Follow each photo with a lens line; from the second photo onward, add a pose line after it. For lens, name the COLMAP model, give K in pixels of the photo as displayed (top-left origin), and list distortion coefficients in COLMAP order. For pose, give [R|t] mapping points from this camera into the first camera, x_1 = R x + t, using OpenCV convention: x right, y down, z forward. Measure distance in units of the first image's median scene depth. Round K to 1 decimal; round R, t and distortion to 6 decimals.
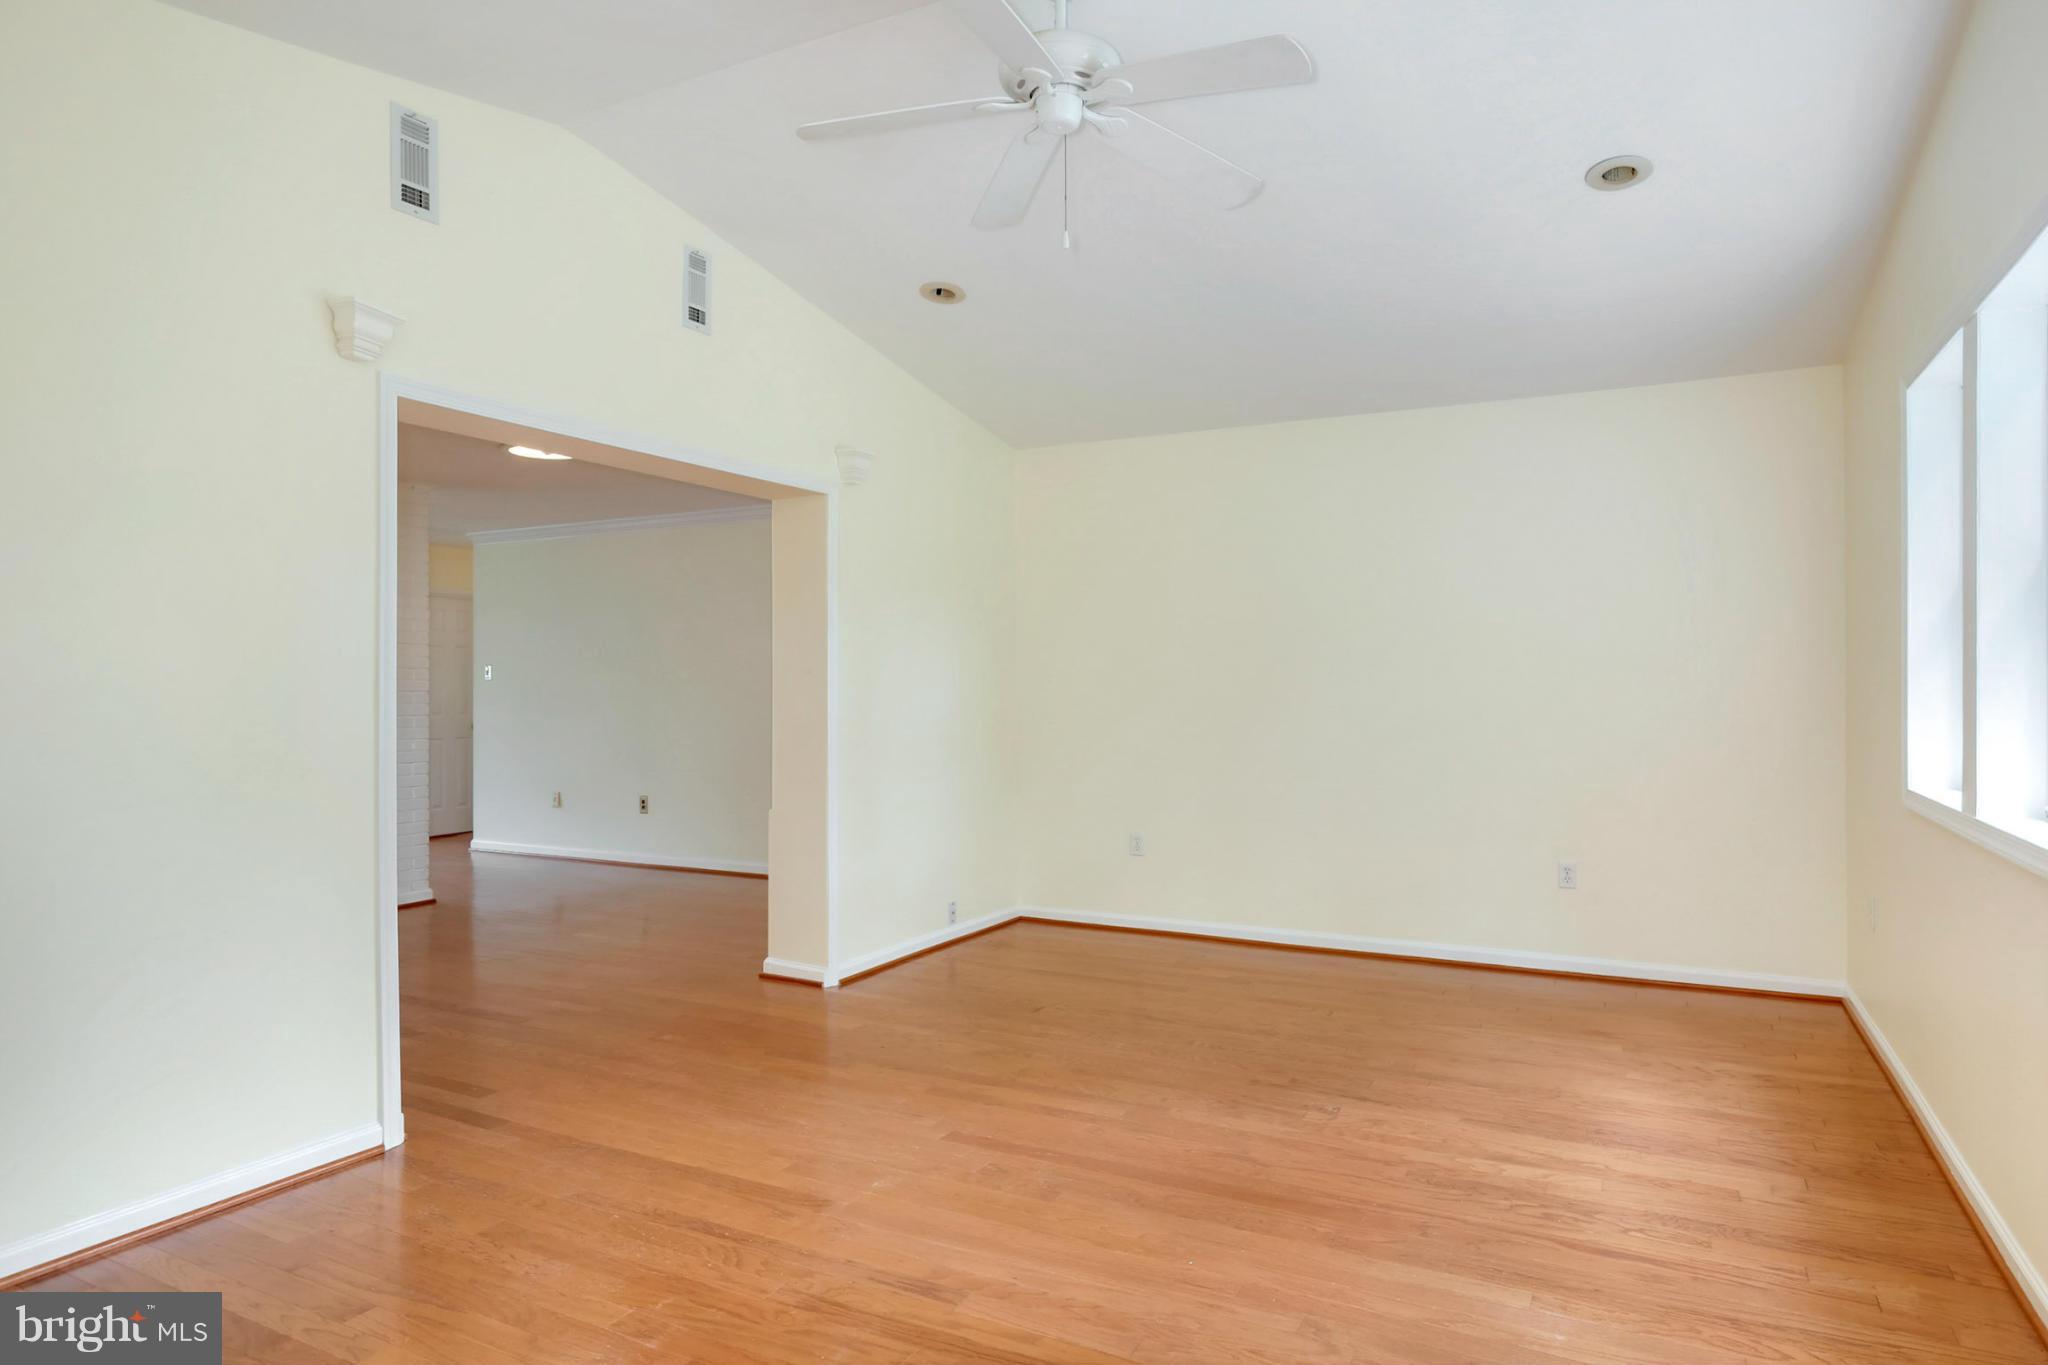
lens RADIAL K [[1198.8, 0, 1067.4], [0, 1198.8, 679.2], [0, 0, 1]] dist [-0.018950, 0.003468]
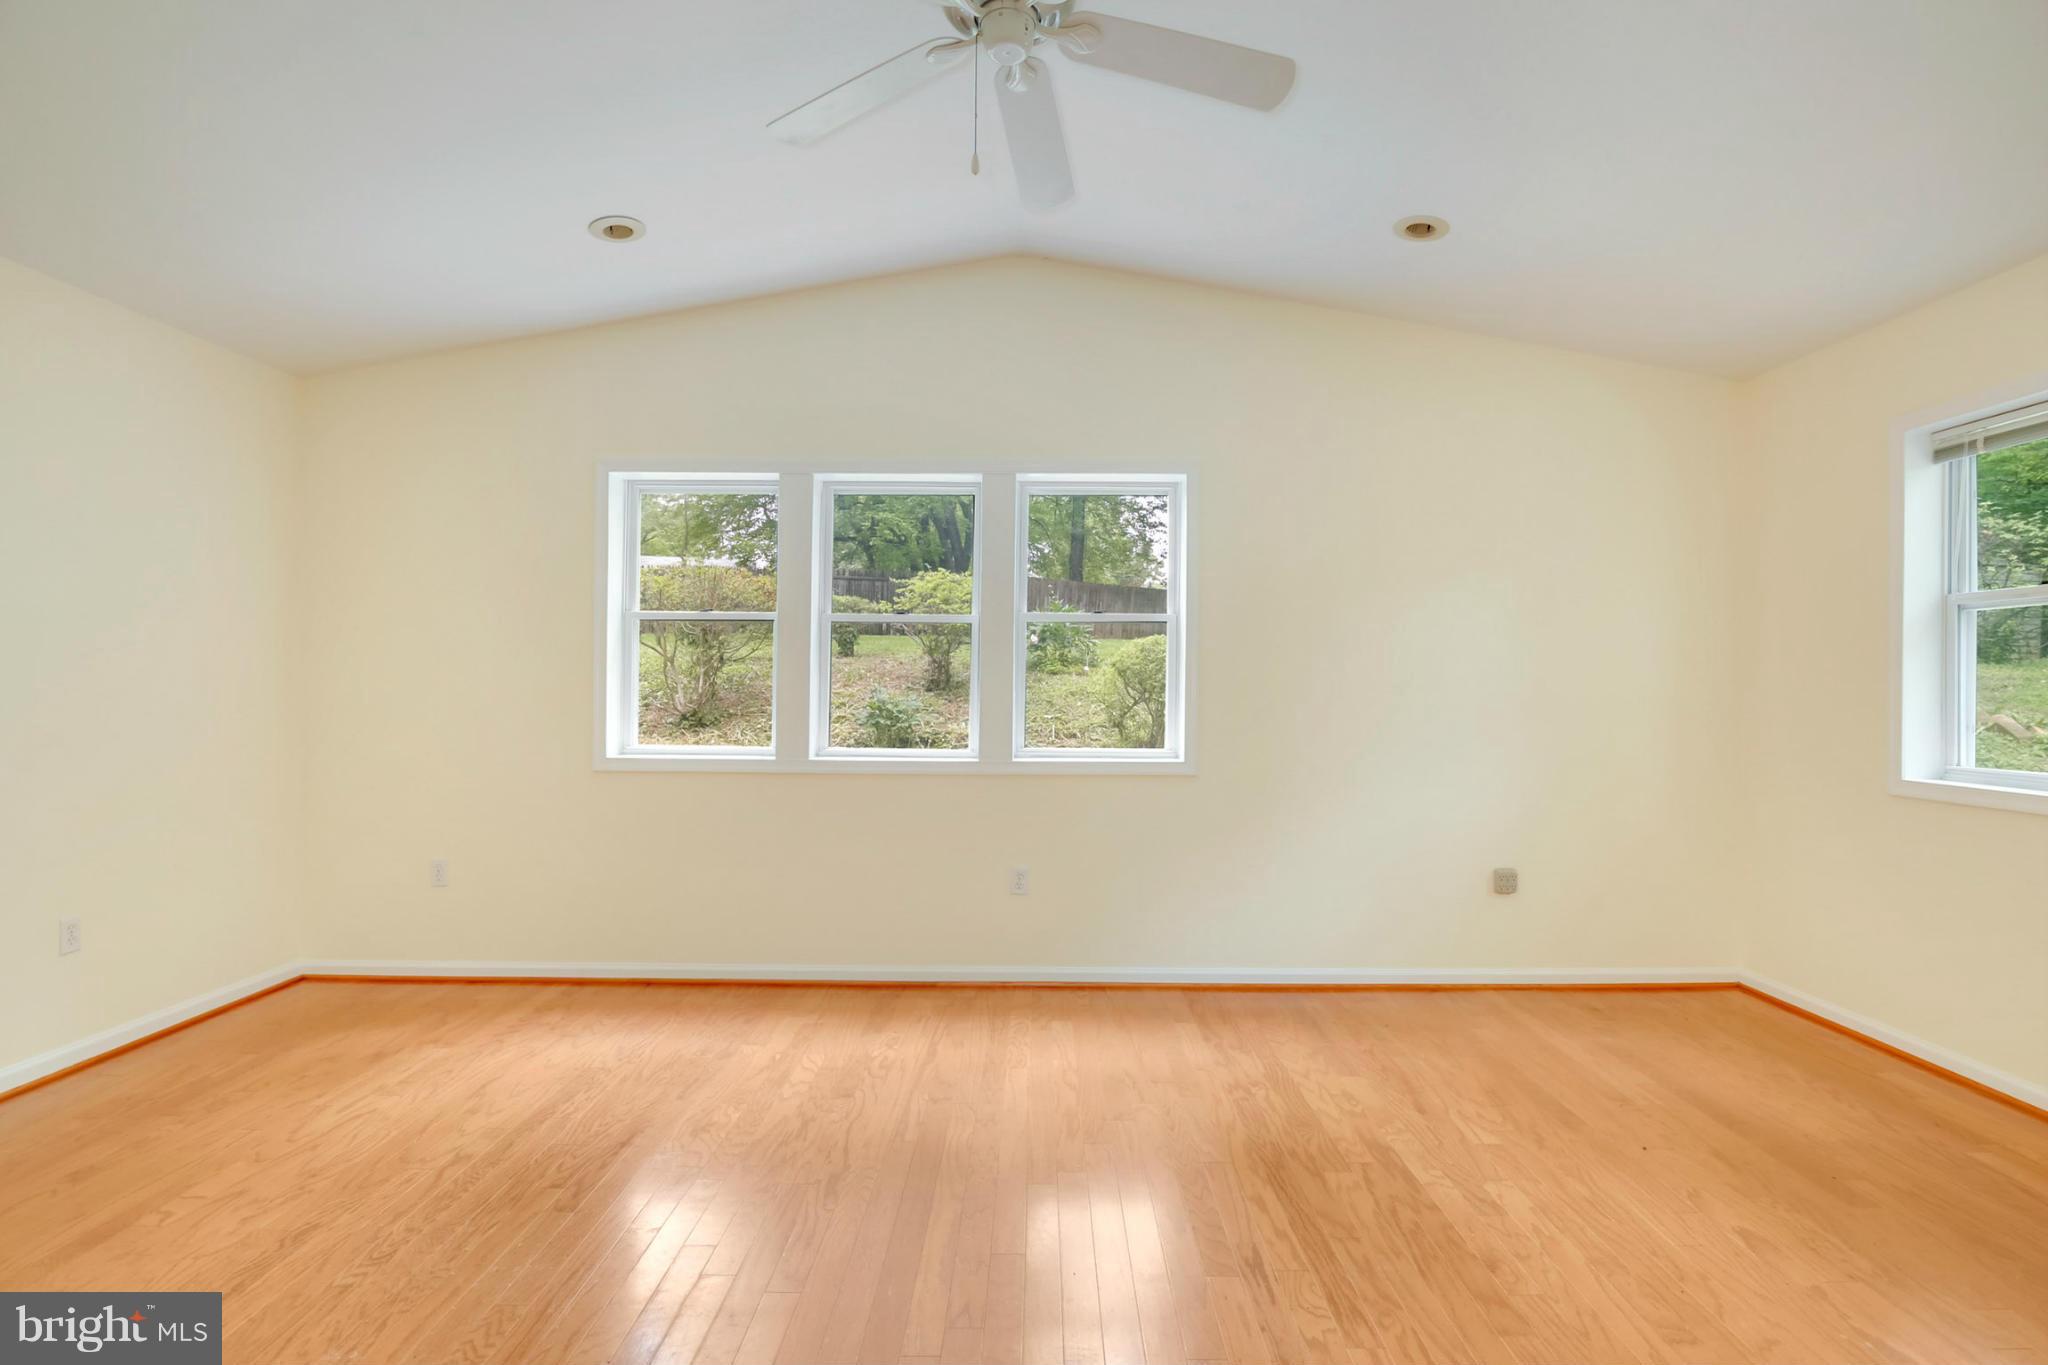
lens RADIAL K [[978.1, 0, 1025.7], [0, 978.1, 685.7], [0, 0, 1]] dist [-0.023925, 0.000700]
pose [[-0.431365, 0.002127, 0.902175, -0.590654], [-0.011387, 0.999905, -0.007802, 0.011822], [-0.902106, -0.013638, -0.431299, 1.150671]]
